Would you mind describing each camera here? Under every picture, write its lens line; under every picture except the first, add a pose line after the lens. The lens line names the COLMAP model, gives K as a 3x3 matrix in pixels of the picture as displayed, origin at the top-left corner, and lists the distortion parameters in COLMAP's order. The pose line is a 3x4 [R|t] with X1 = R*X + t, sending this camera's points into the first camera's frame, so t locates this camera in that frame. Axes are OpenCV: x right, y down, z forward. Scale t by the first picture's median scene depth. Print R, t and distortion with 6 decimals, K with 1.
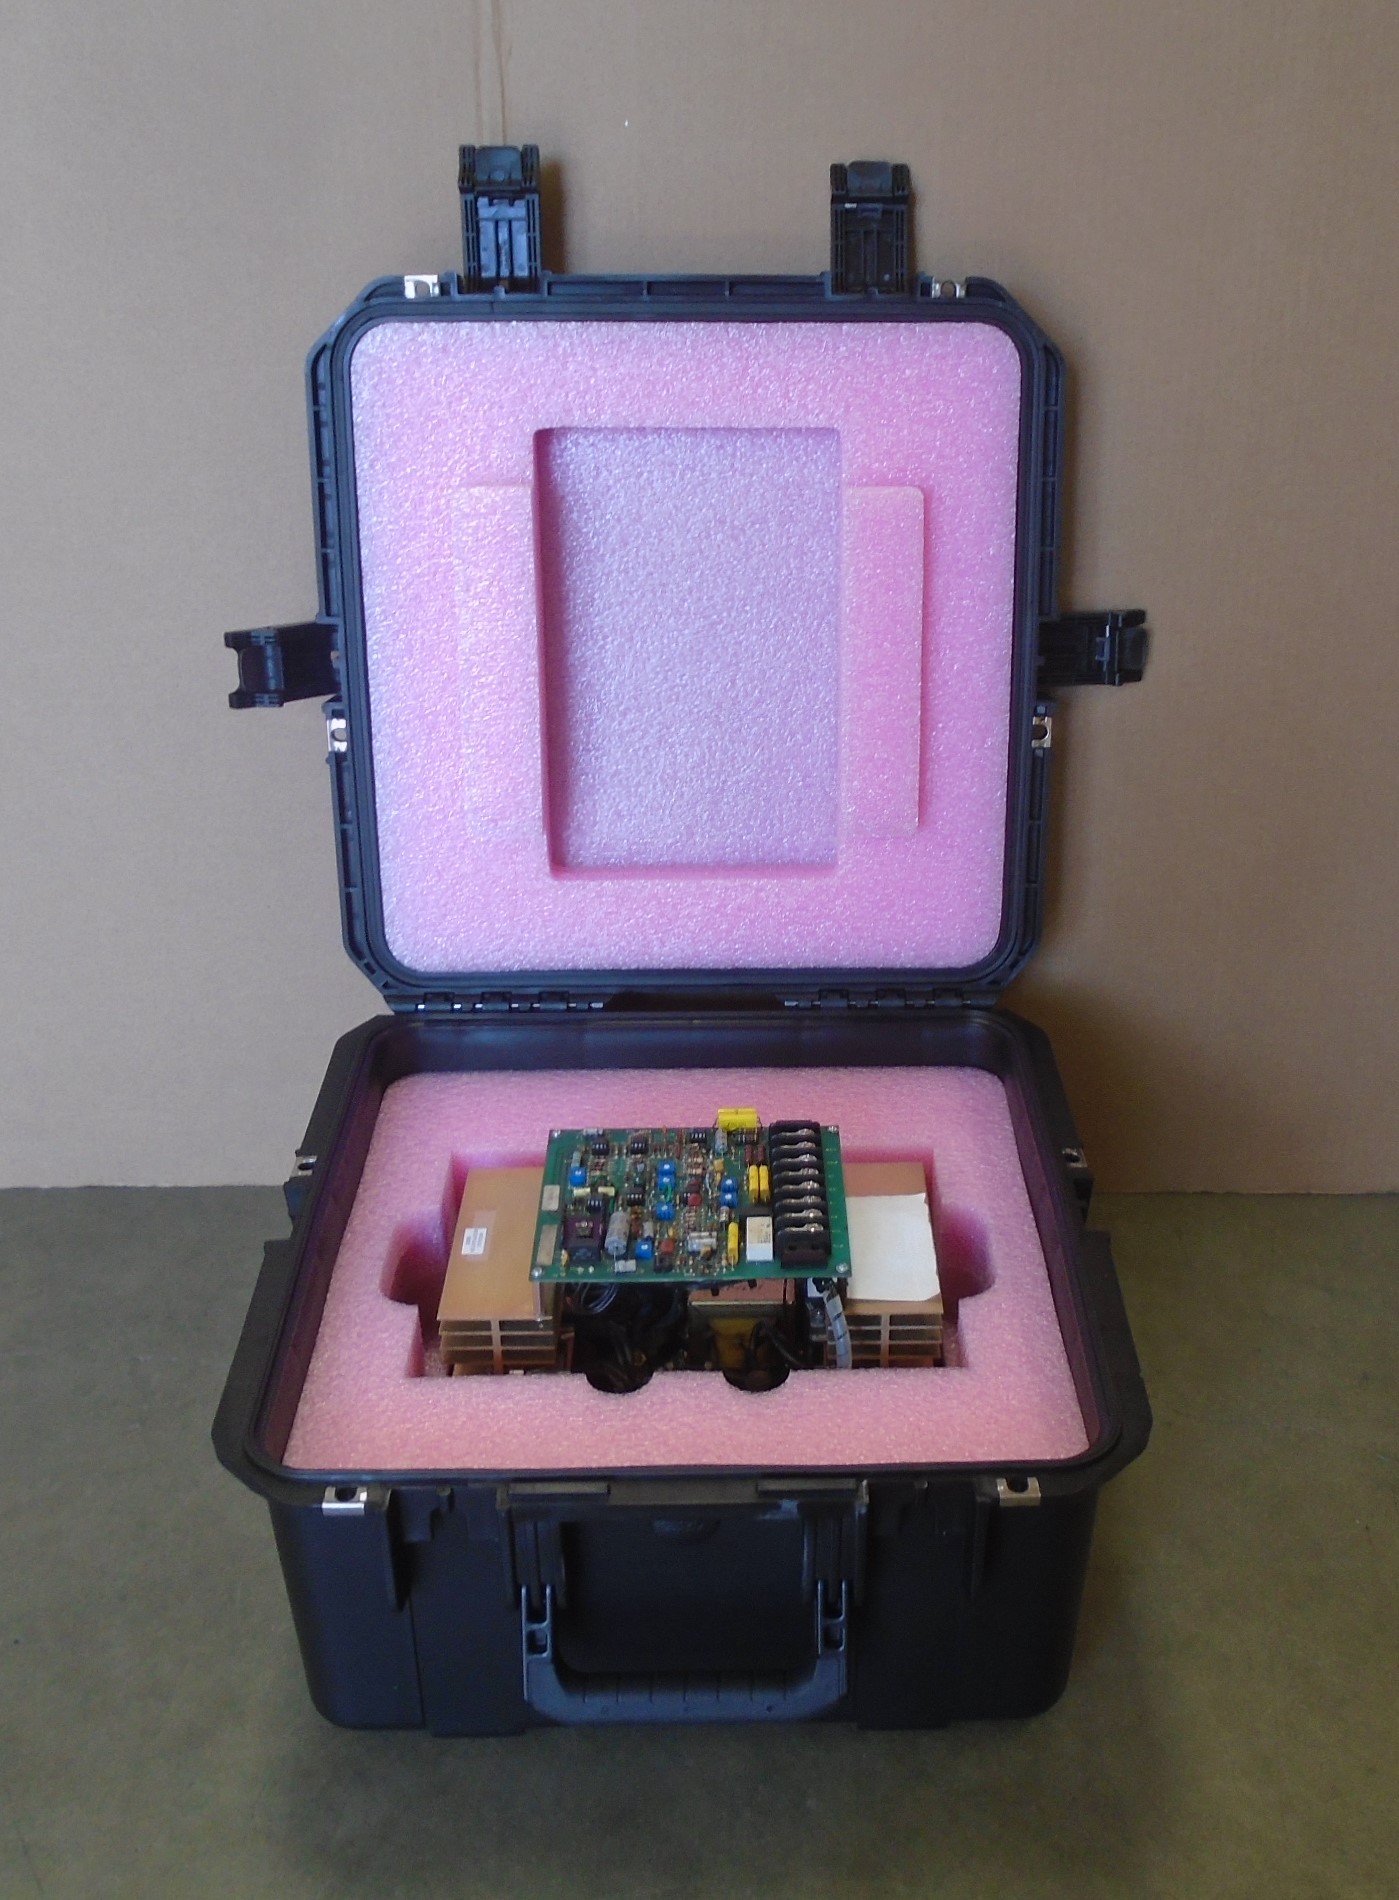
lens RADIAL K [[2021.0, 0, 771.4], [0, 2021.0, 950.0], [0, 0, 1]] dist [0.010451, -0.015473]
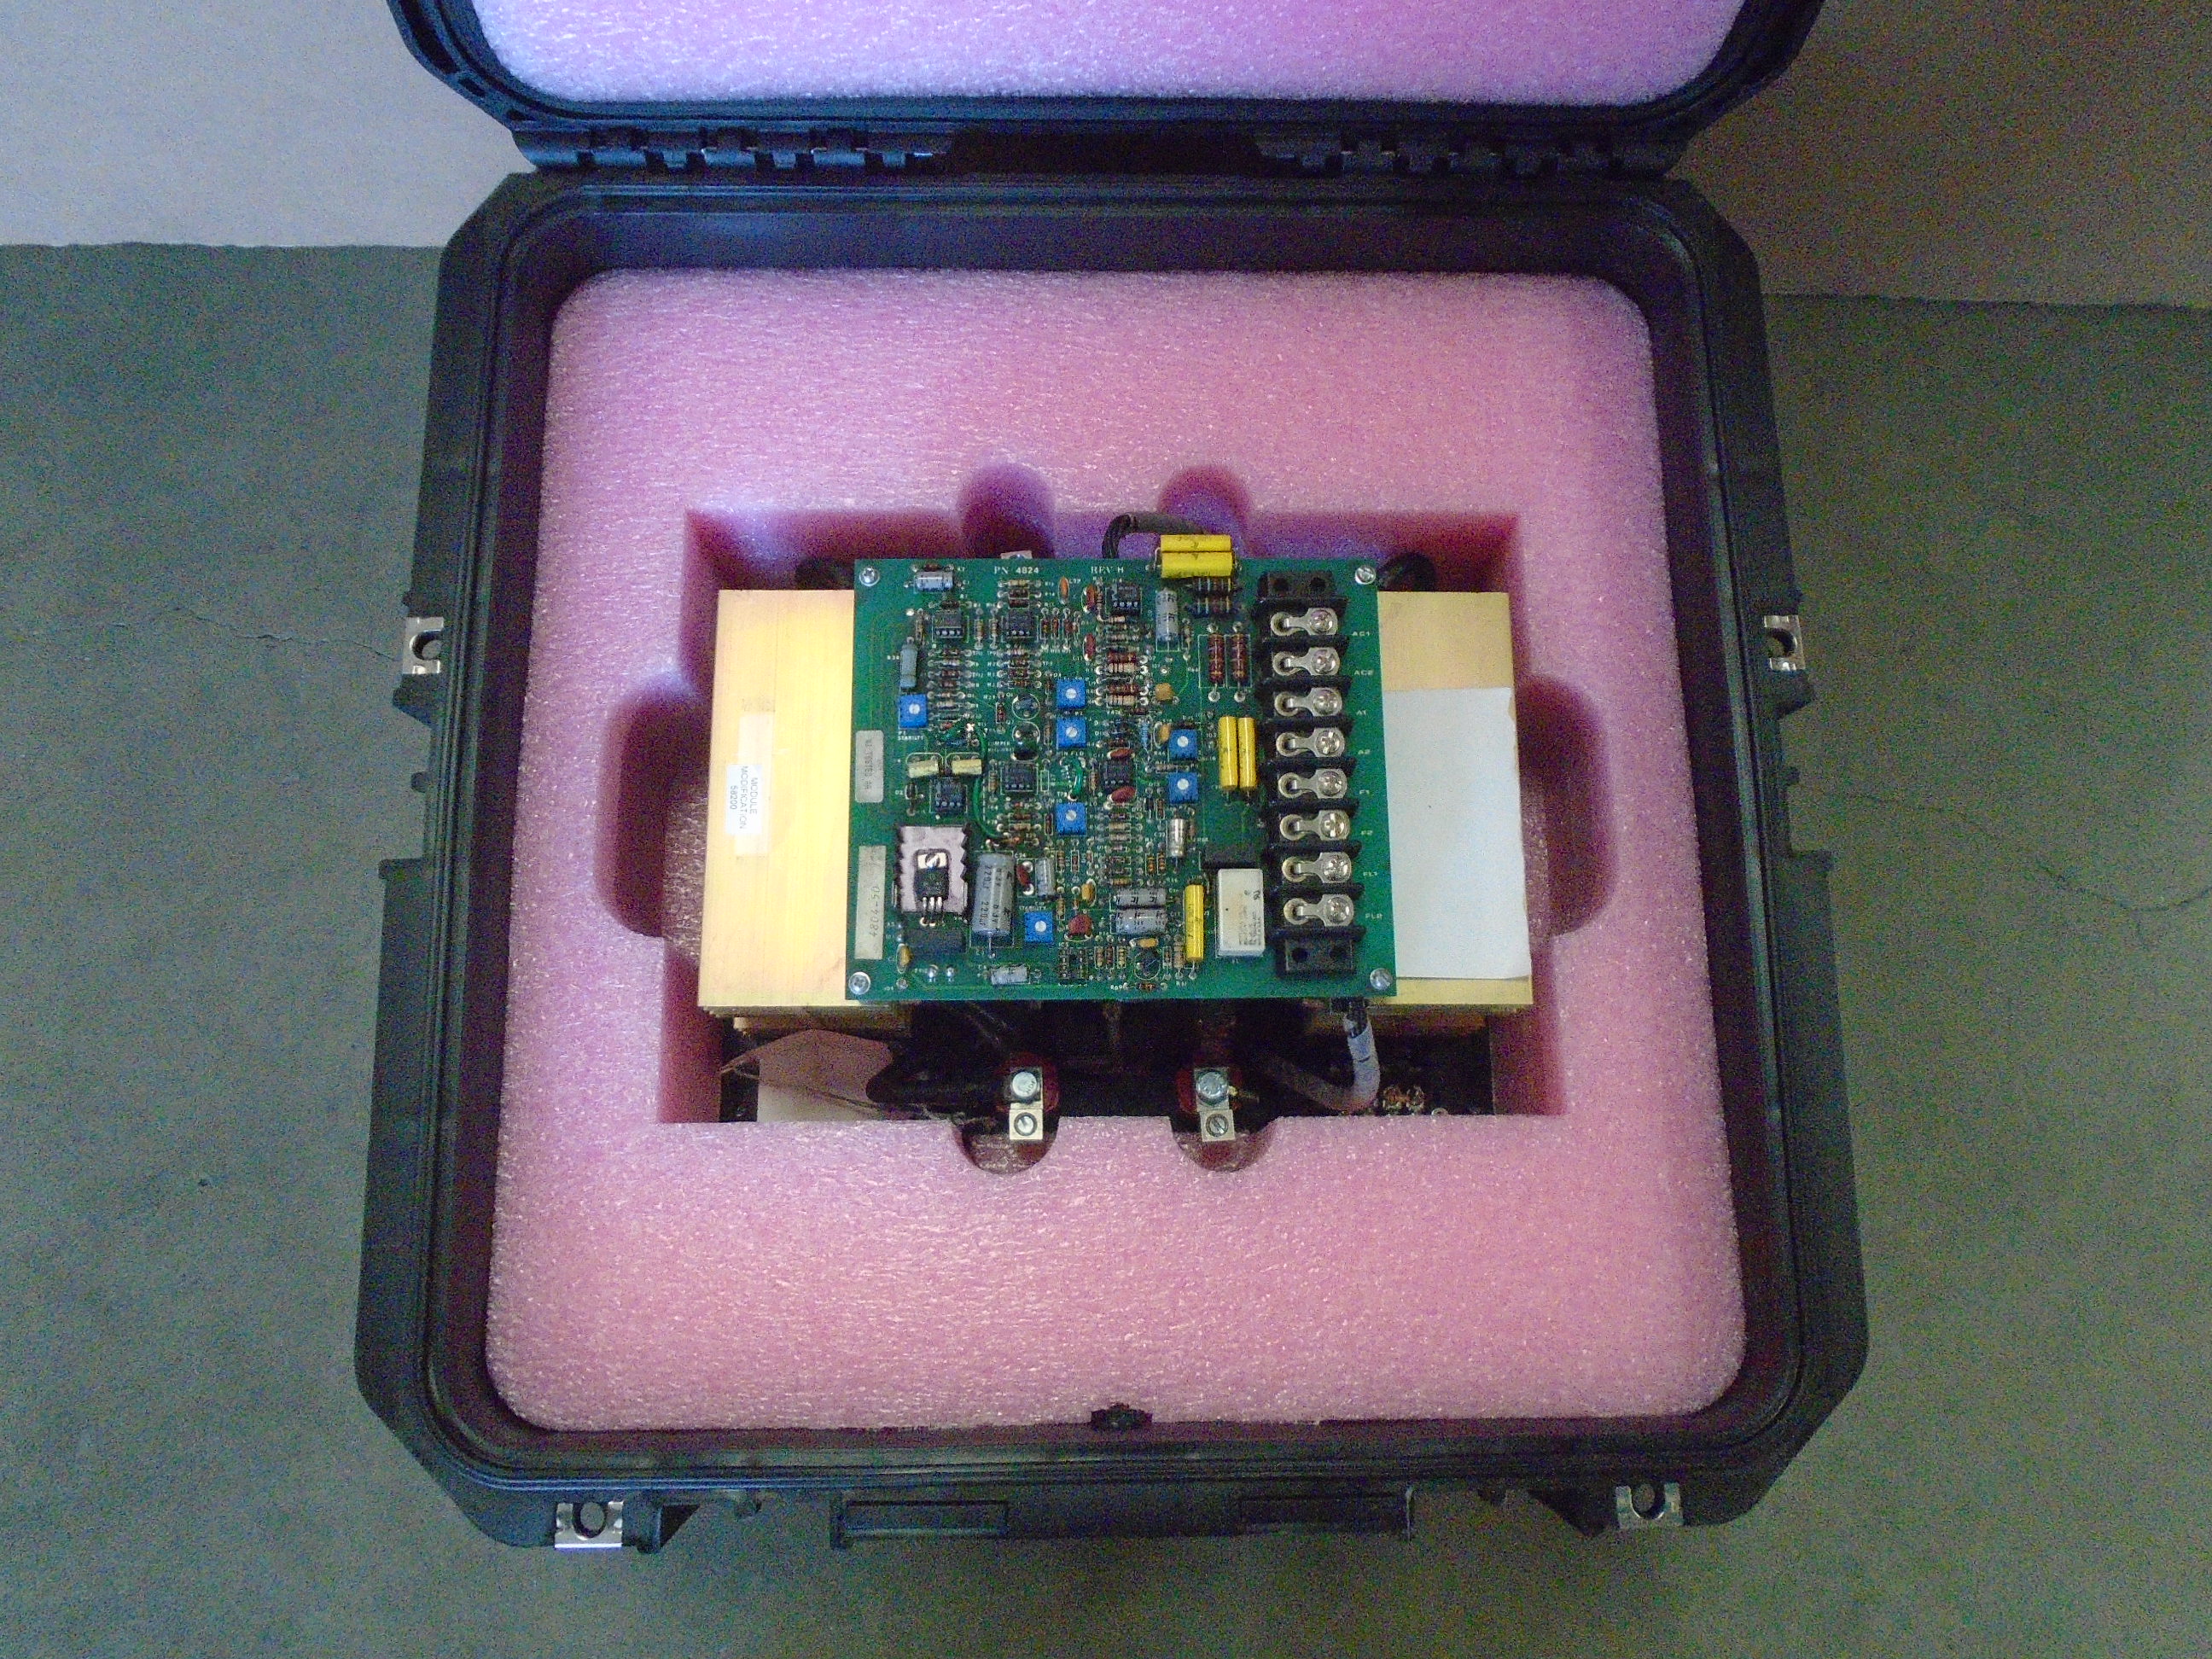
lens RADIAL K [[1729.9, 0, 1099.9], [0, 1729.9, 820.1], [0, 0, 1]] dist [-0.005446, -0.002881]
pose [[0.999698, 0.015152, 0.019360, -0.048716], [-0.024547, 0.658602, 0.752091, -0.213044], [-0.001355, -0.752339, 0.658775, 0.608536]]
